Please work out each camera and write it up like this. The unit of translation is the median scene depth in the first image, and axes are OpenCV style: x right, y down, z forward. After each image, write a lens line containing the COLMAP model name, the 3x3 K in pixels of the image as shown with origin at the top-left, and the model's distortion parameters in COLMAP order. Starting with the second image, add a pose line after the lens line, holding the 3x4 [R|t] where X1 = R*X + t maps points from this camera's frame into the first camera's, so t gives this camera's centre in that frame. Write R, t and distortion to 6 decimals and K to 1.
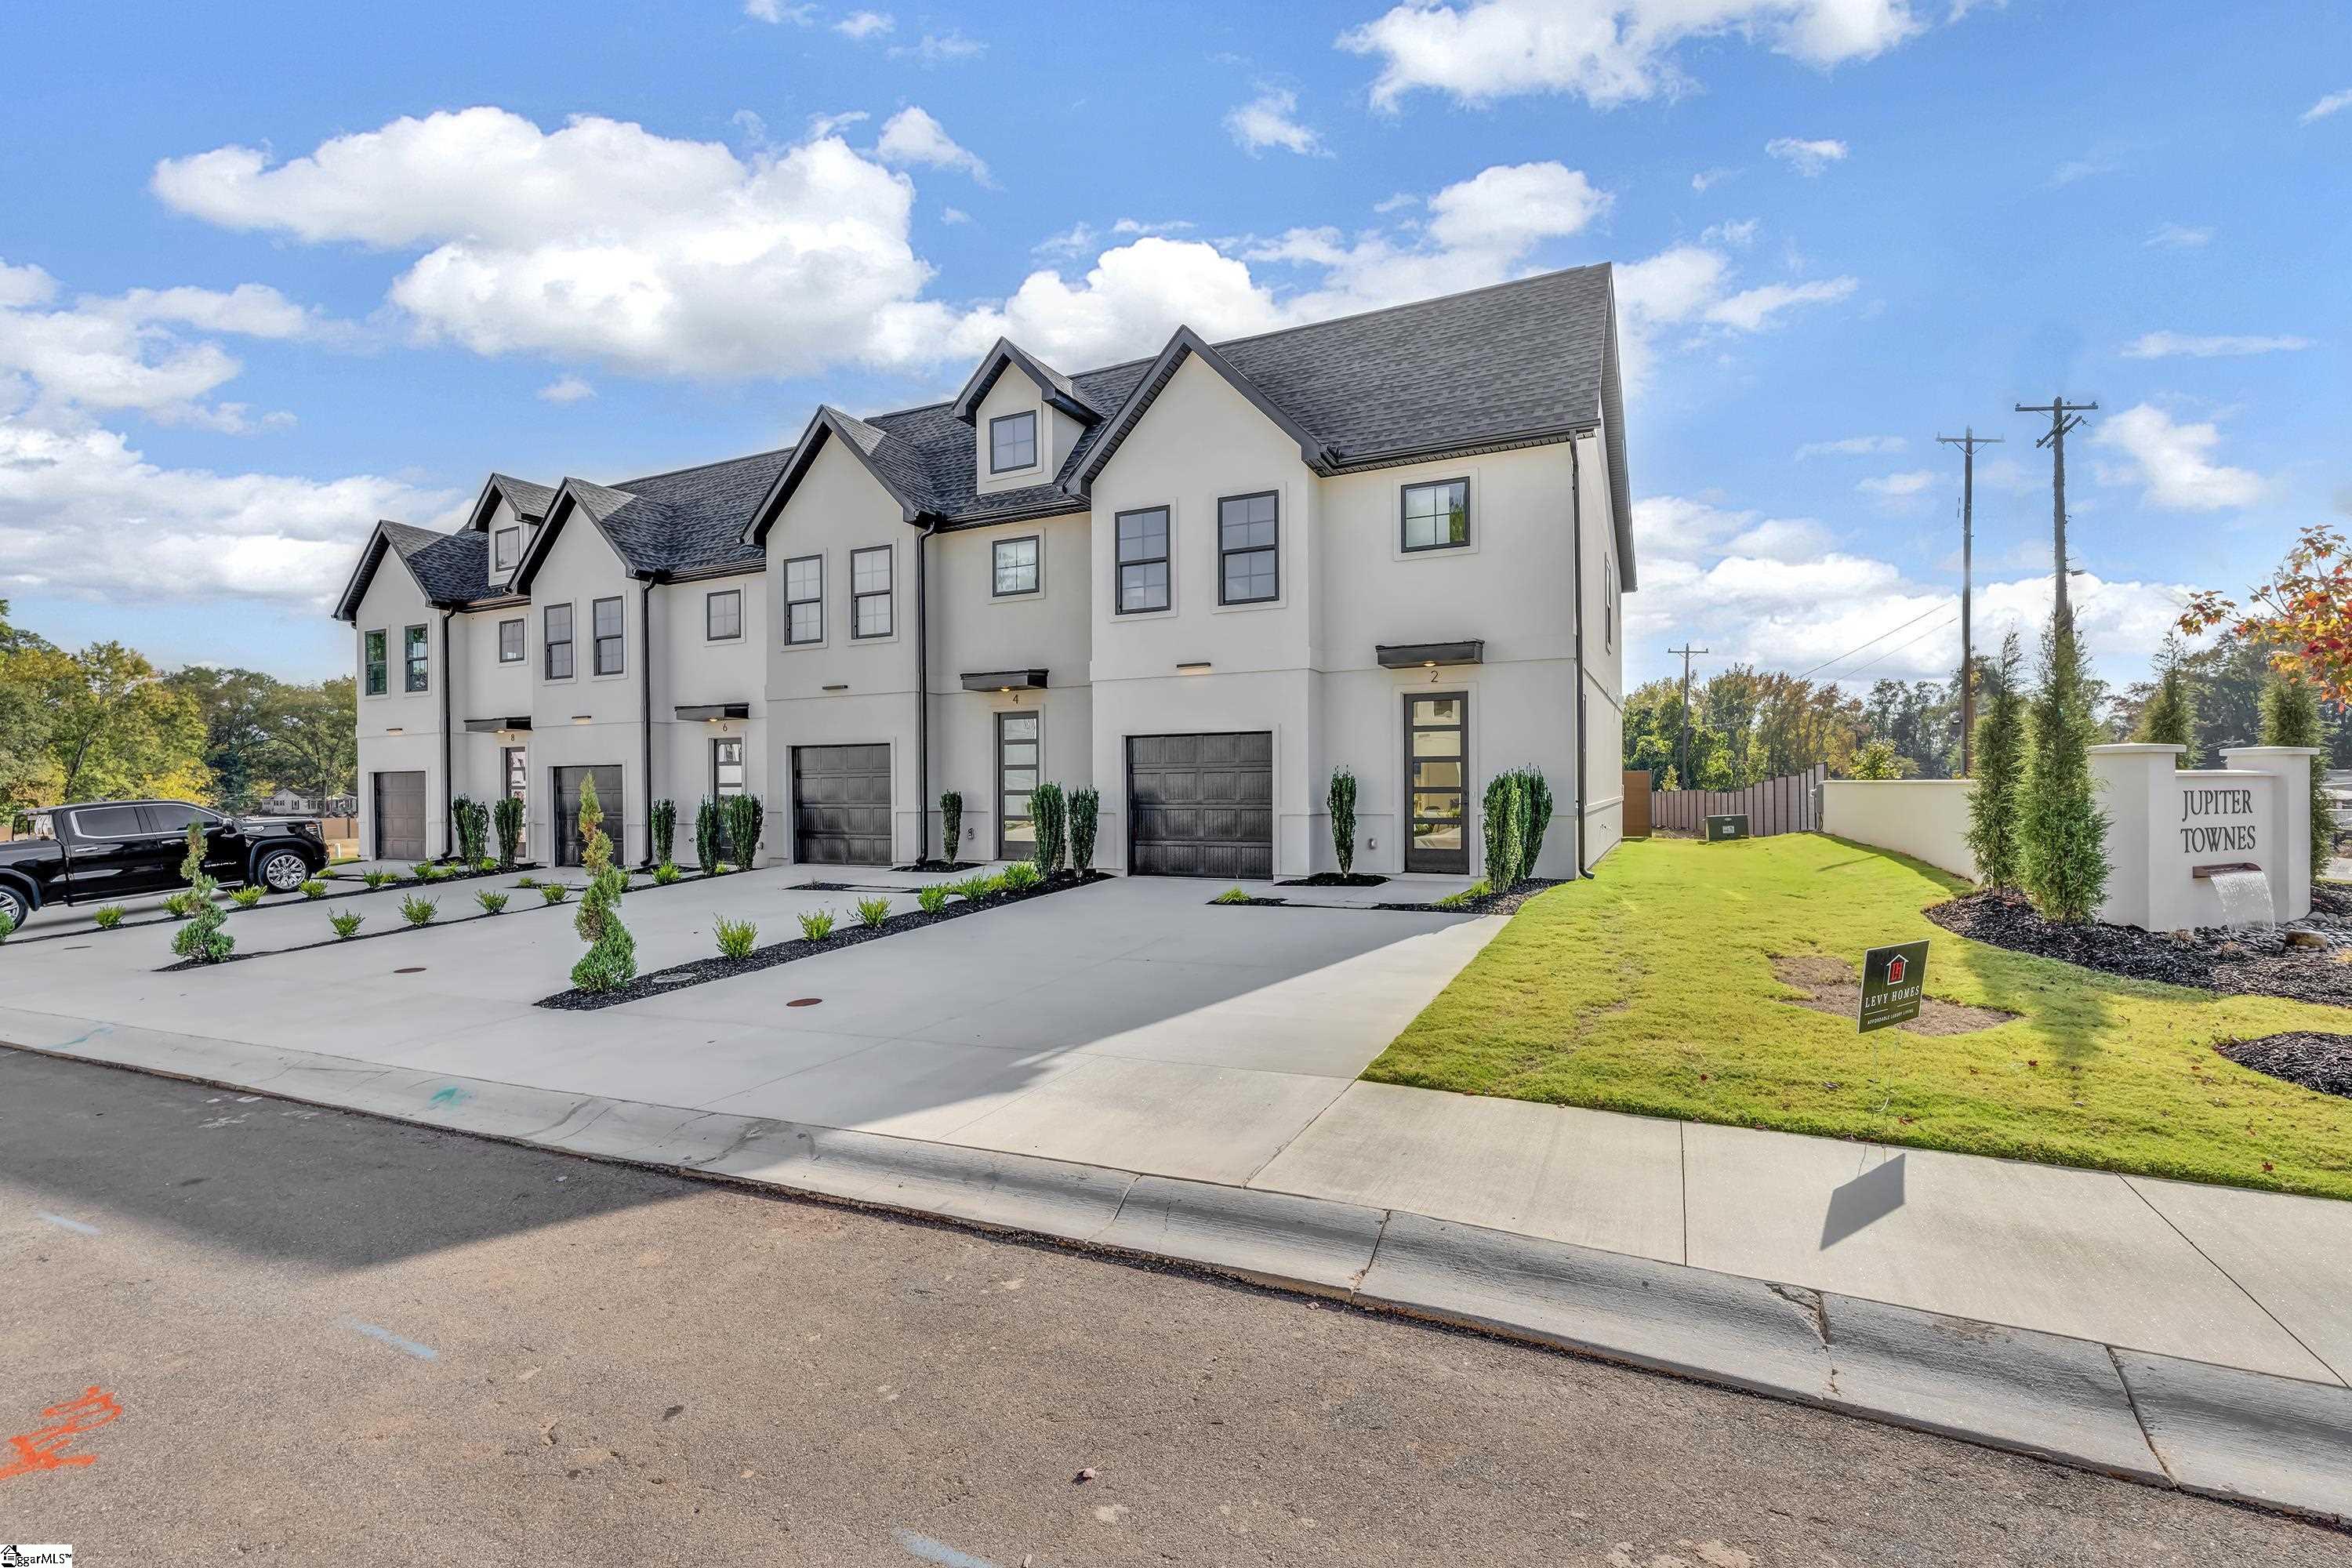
lens RADIAL K [[1038.2, 0, 1182.1], [0, 1038.2, 784.8], [0, 0, 1]] dist [-0.004896, 0.000985]
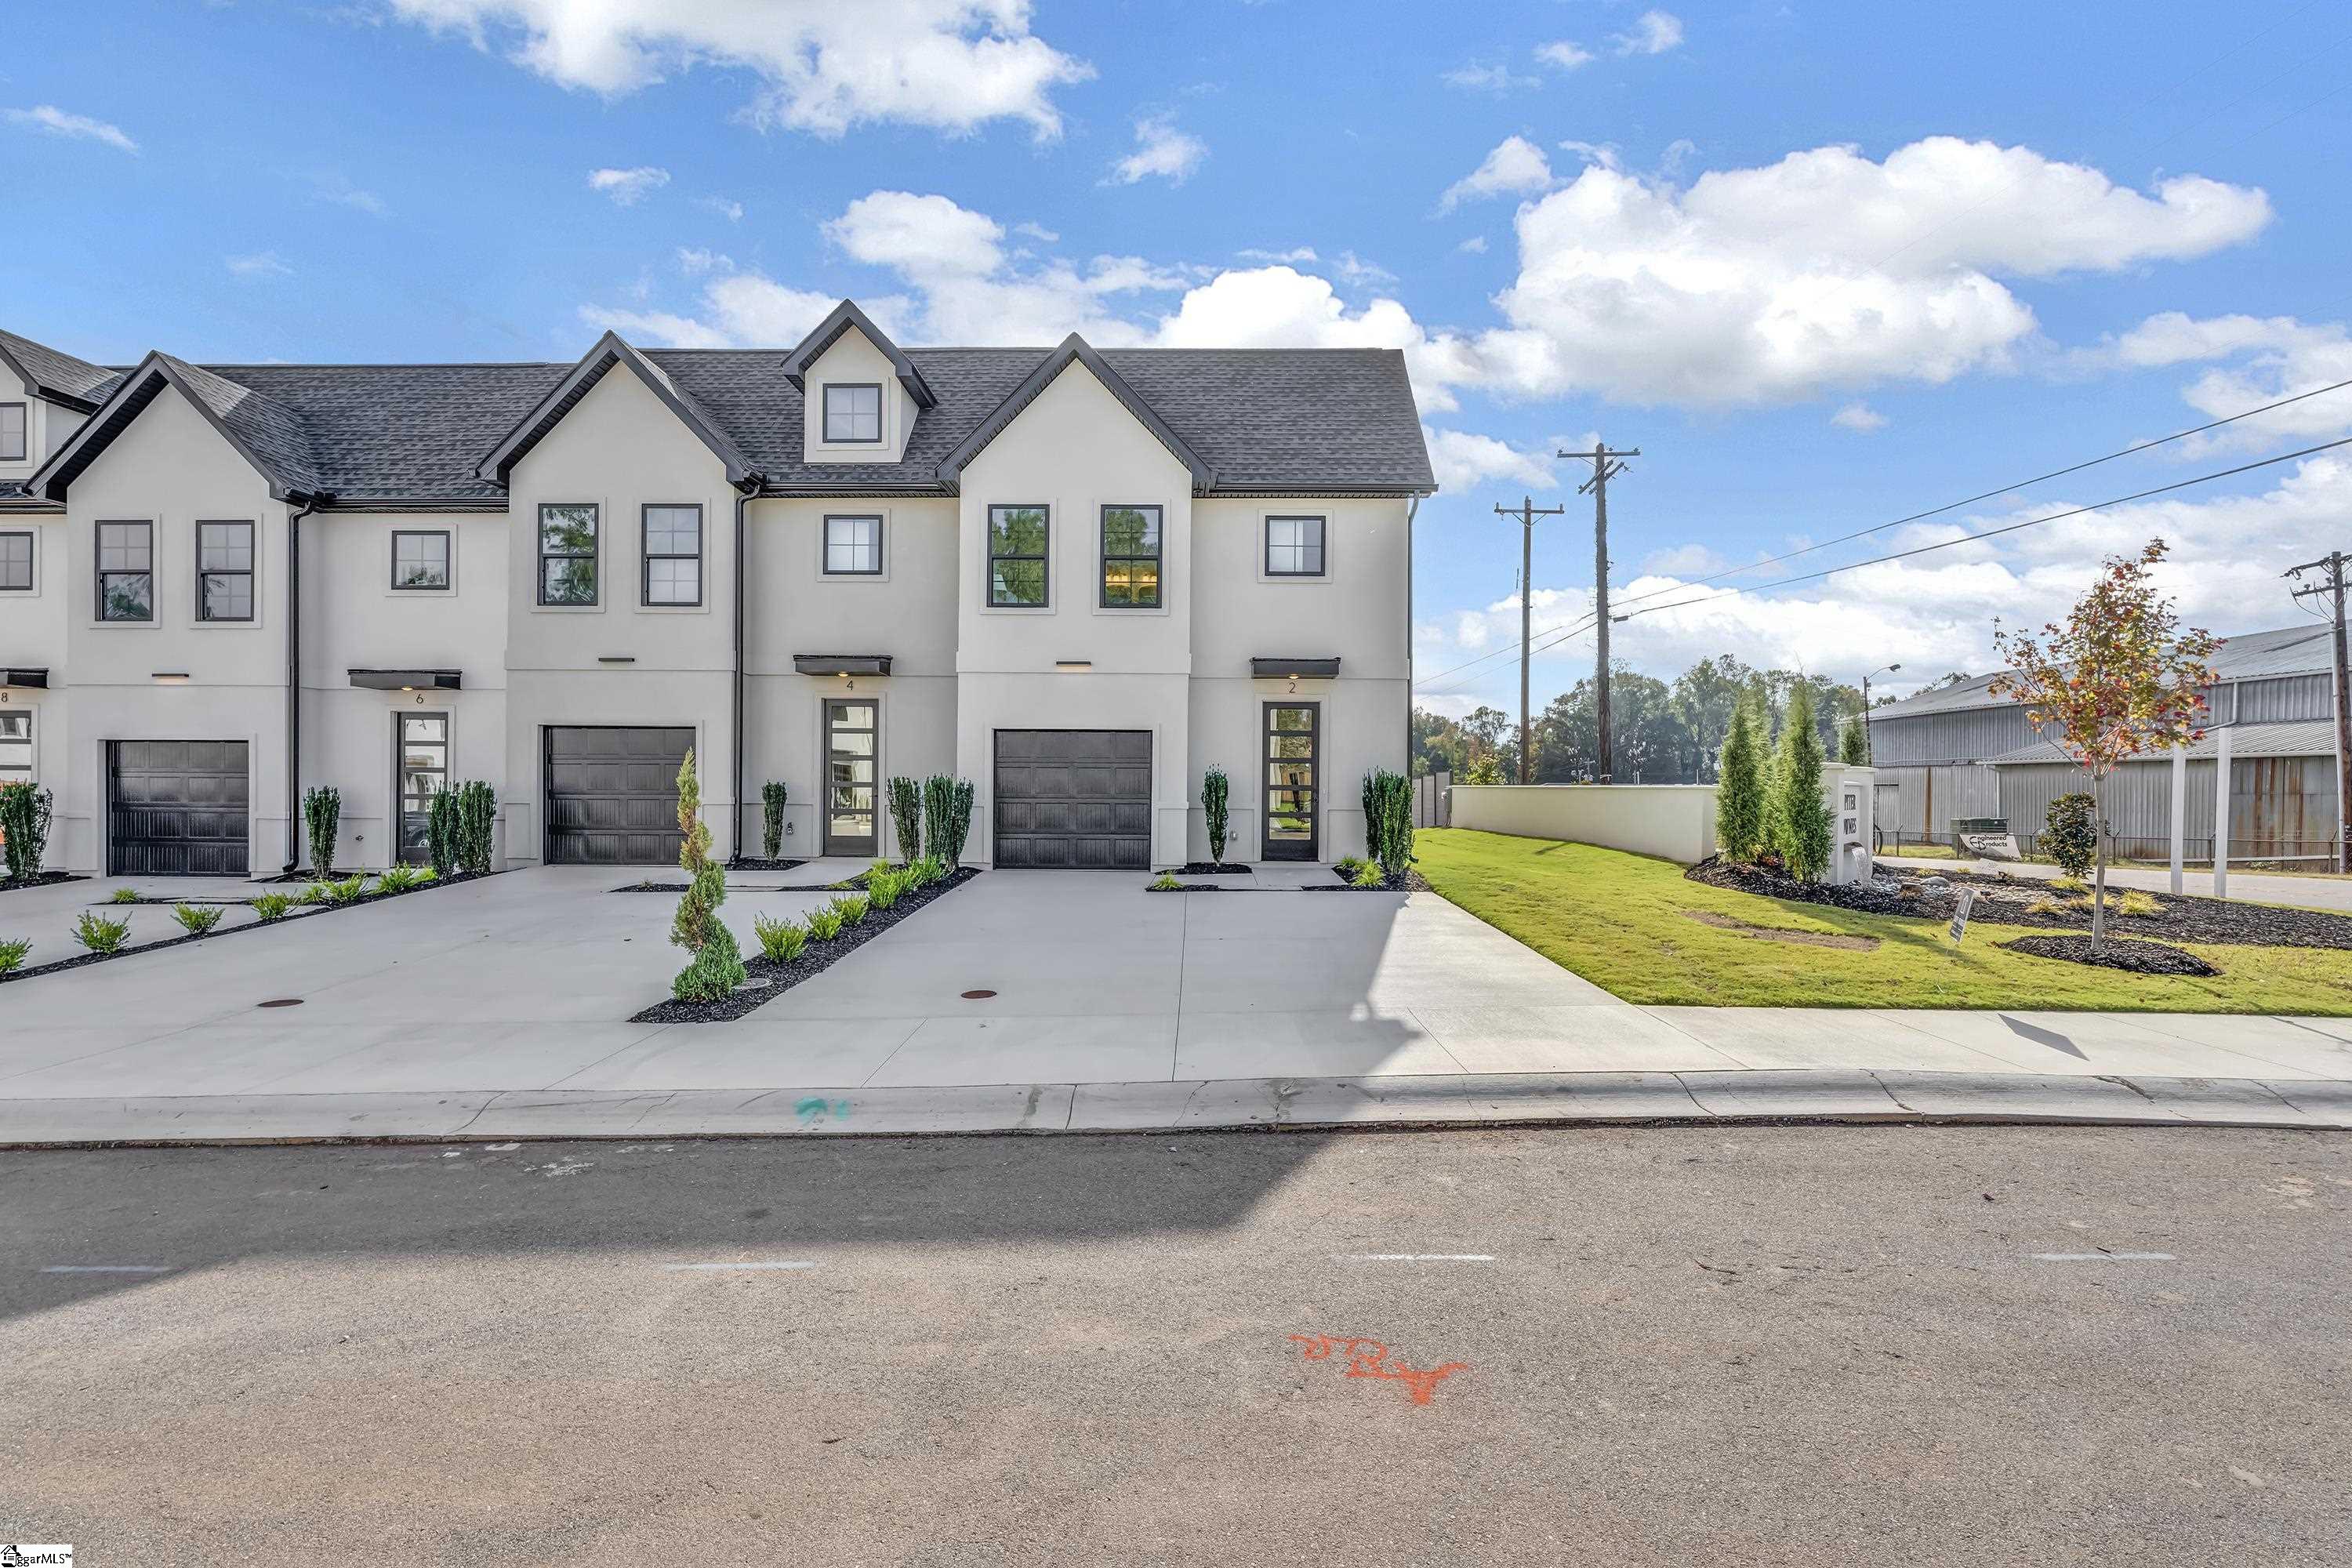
lens RADIAL K [[1038.2, 0, 1172.6], [0, 1038.2, 789.6], [0, 0, 1]] dist [-0.004896, 0.000985]
pose [[0.905864, 0.013828, 0.423342, -0.335161], [-0.015612, 0.999878, 0.000748, 0.007667], [-0.423280, -0.007287, 0.905970, 0.023481]]
